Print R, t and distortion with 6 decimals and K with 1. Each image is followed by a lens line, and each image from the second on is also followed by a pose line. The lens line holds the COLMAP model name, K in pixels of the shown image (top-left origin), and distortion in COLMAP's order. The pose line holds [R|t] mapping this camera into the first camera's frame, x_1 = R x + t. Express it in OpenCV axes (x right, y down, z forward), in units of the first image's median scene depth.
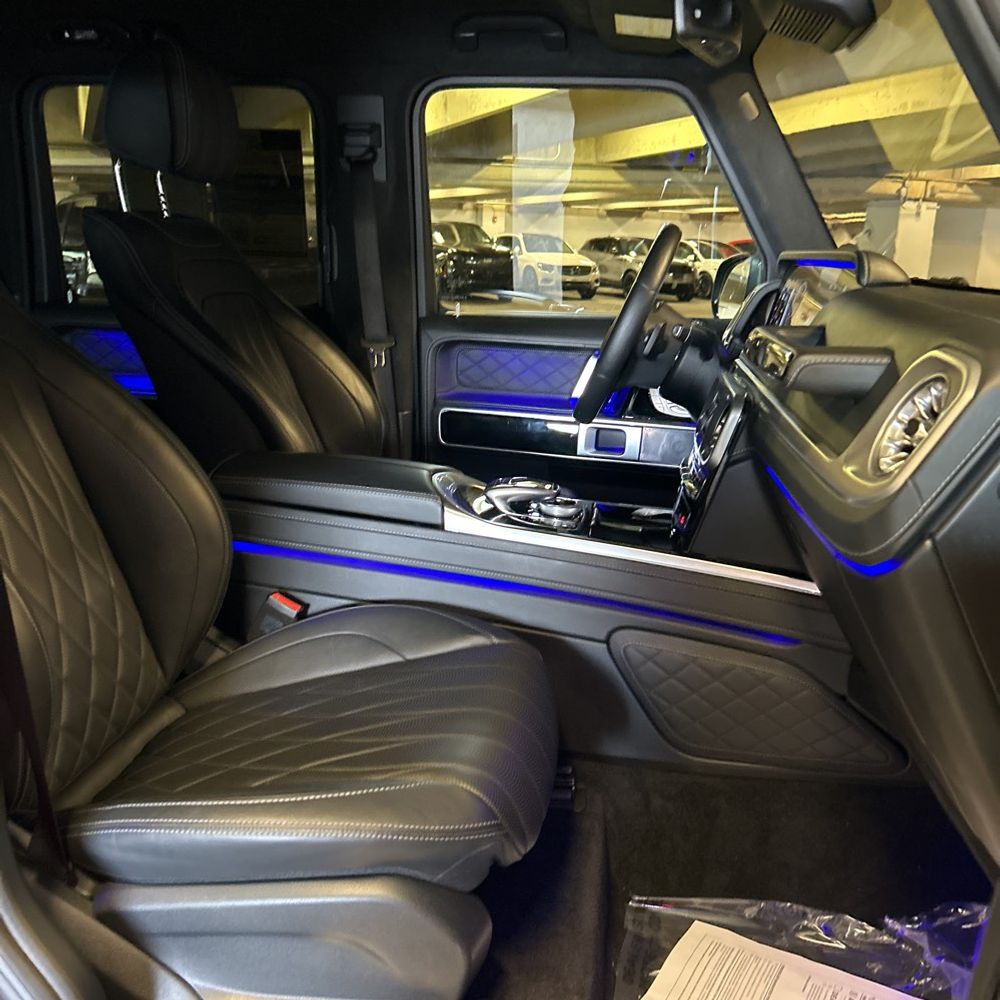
lens RADIAL K [[999.8, 0, 520.2], [0, 999.8, 524.6], [0, 0, 1]] dist [0.018419, 0.000000]
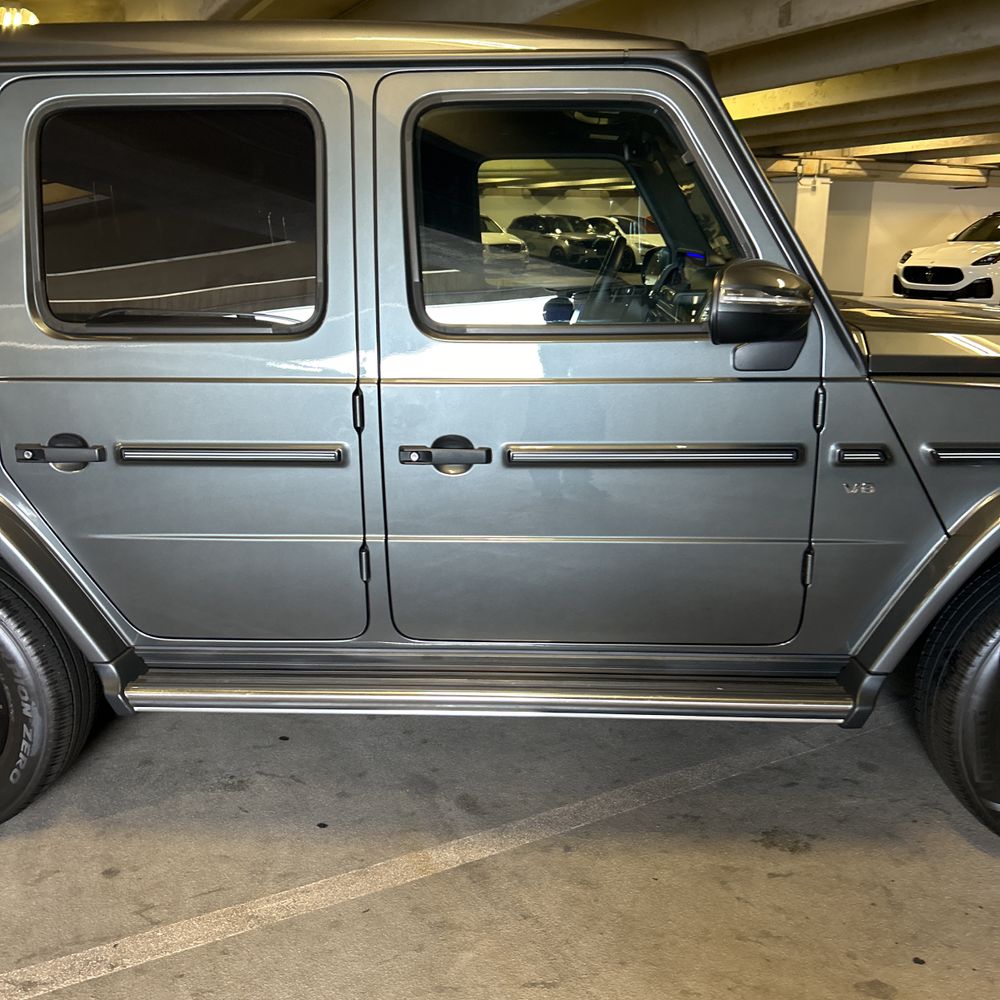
lens RADIAL K [[999.8, 0, 500.2], [0, 999.8, 516.5], [0, 0, 1]] dist [0.018419, 0.000000]
pose [[0.997813, -0.046092, 0.047375, -0.021186], [0.045429, 0.998855, 0.014987, 0.021659], [-0.048012, -0.012802, 0.998765, -0.099183]]
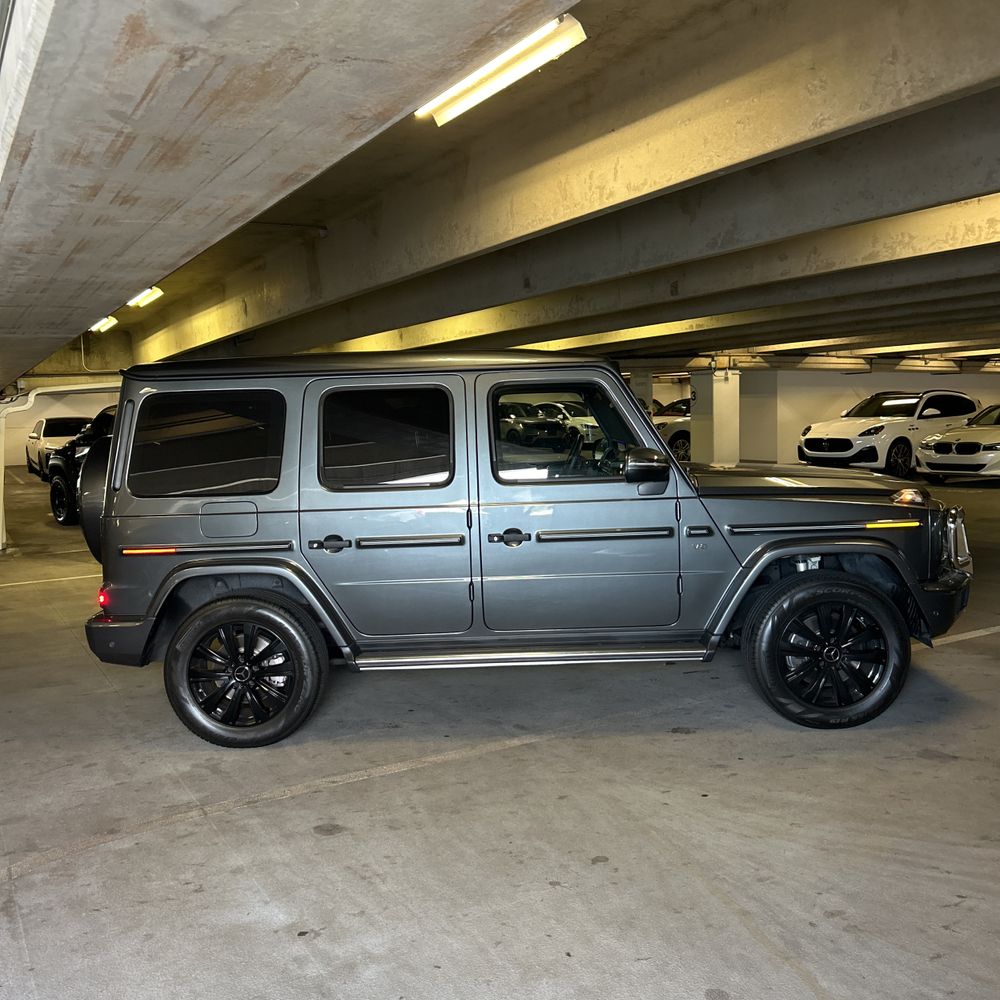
lens RADIAL K [[999.8, 0, 480.5], [0, 999.8, 500.8], [0, 0, 1]] dist [0.018419, 0.000000]
pose [[0.994111, -0.068682, 0.083819, -0.055184], [0.082394, 0.981473, -0.172981, 0.055450], [-0.070385, 0.178869, 0.981352, -0.258220]]
